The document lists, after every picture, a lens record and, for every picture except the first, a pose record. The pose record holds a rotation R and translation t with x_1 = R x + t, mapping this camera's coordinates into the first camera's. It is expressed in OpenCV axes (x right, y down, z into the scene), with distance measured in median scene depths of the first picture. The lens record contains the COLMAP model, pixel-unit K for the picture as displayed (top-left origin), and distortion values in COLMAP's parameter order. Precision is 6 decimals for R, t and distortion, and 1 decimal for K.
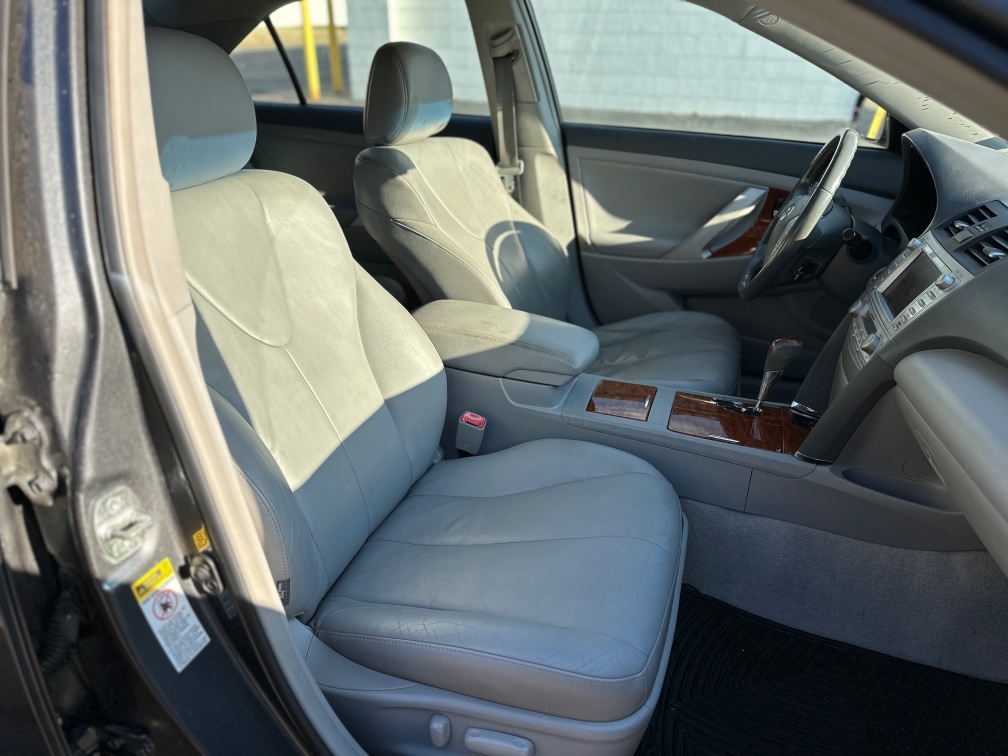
lens RADIAL K [[703.9, 0, 508.7], [0, 703.9, 379.0], [0, 0, 1]] dist [0.155104, -0.188824]
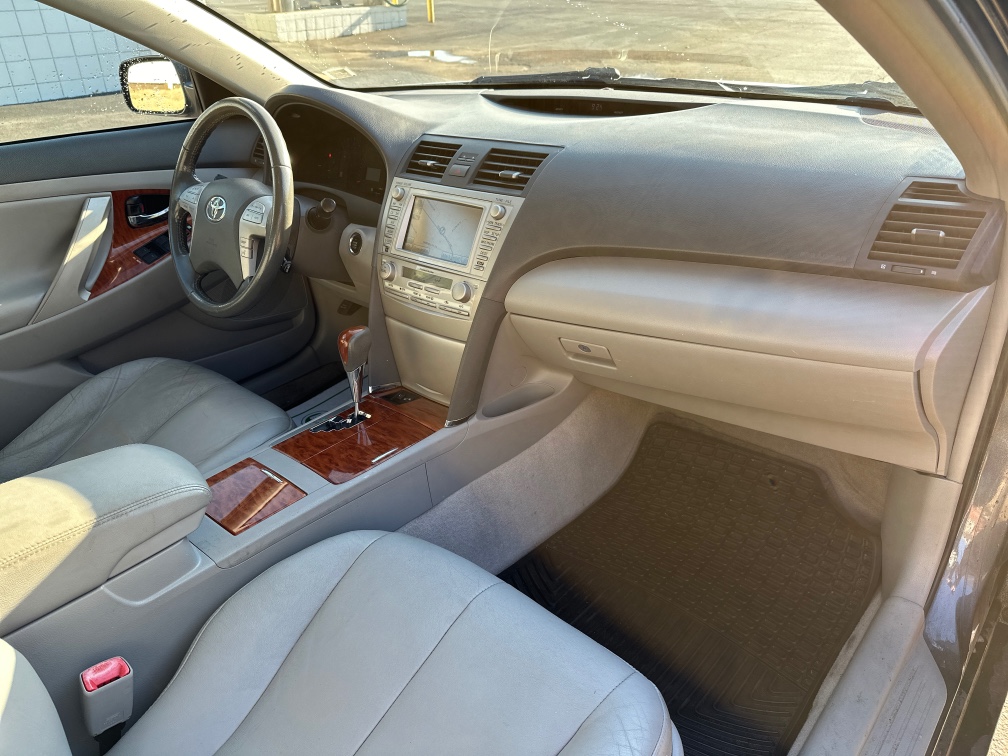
lens RADIAL K [[703.9, 0, 508.7], [0, 703.9, 379.0], [0, 0, 1]] dist [0.155104, -0.188824]
pose [[0.410754, -0.474038, 0.778825, -0.261885], [0.450209, 0.848262, 0.278860, -0.163742], [-0.792838, 0.236091, 0.561844, 0.345712]]
